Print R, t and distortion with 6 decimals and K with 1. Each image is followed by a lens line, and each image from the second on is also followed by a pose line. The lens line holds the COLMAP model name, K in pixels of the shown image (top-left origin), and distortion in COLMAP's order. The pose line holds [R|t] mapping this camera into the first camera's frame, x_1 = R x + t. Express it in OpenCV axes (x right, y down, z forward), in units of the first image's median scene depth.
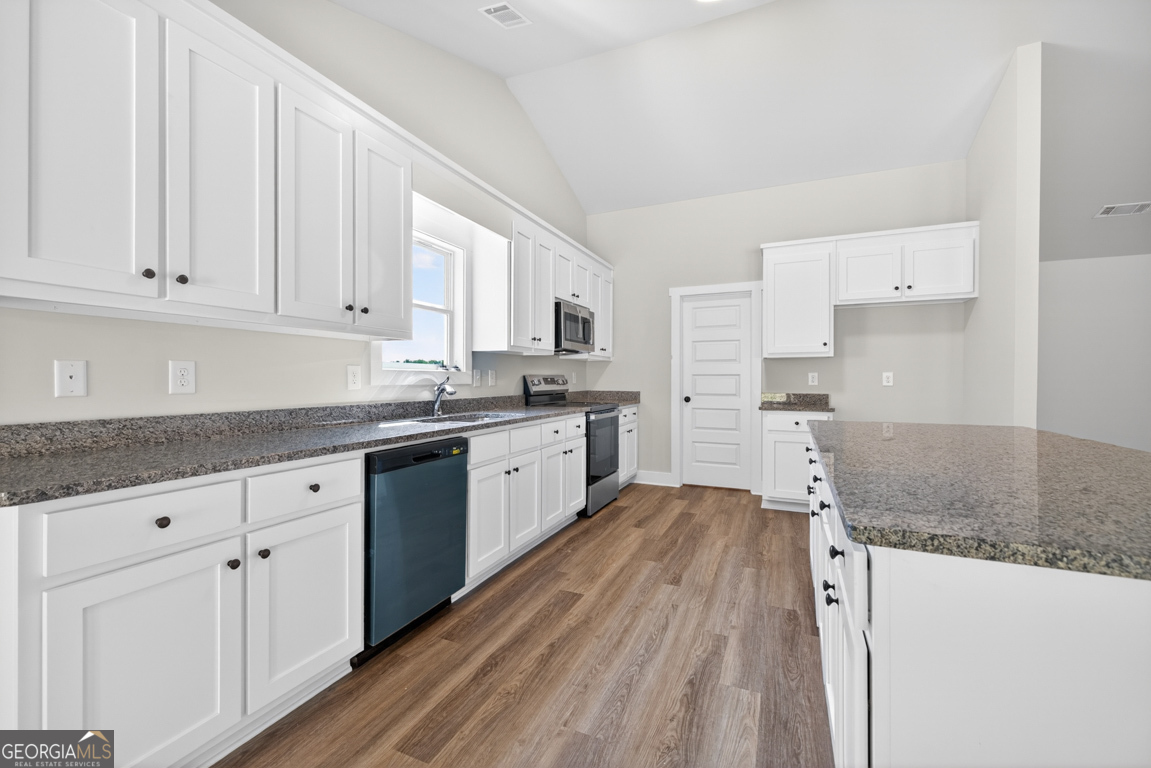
lens RADIAL K [[479.0, 0, 570.8], [0, 479.0, 382.2], [0, 0, 1]] dist [0.003118, -0.000261]
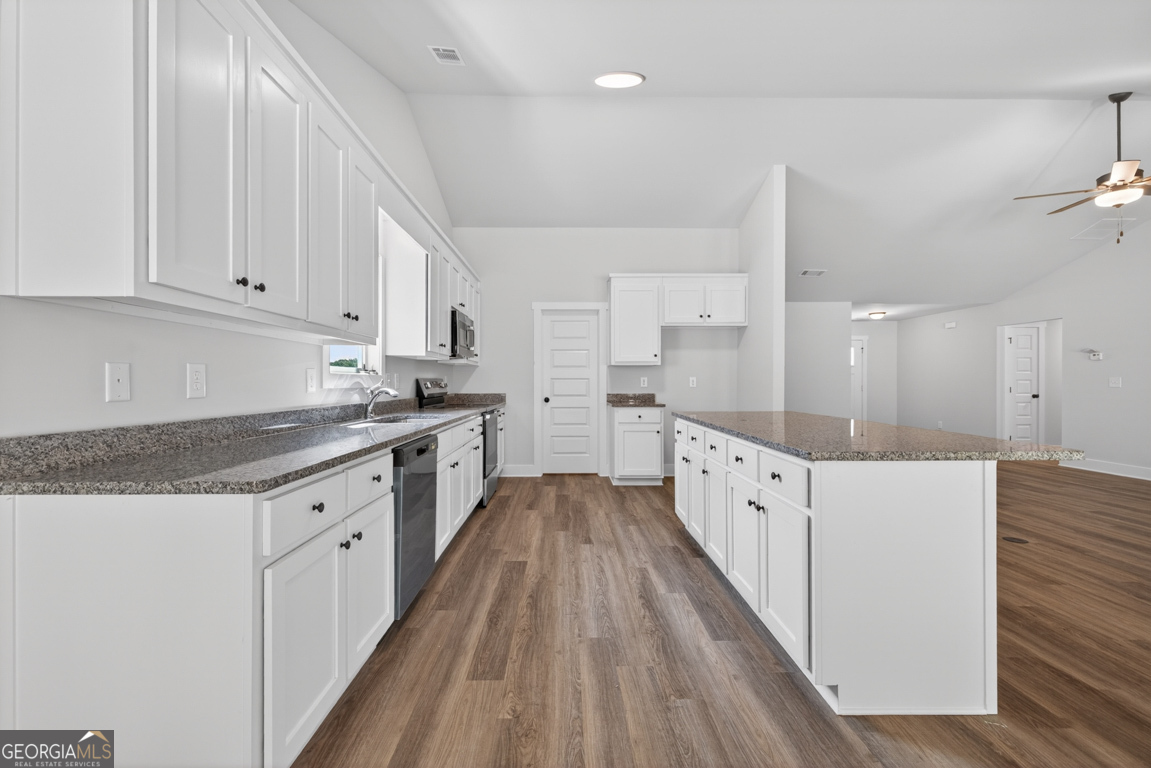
lens RADIAL K [[479.0, 0, 570.8], [0, 479.0, 382.2], [0, 0, 1]] dist [0.003118, -0.000261]
pose [[0.906742, -0.000144, 0.421686, -0.345110], [0.002604, 0.999983, -0.005258, -0.000253], [-0.421678, 0.005866, 0.906727, -0.128641]]
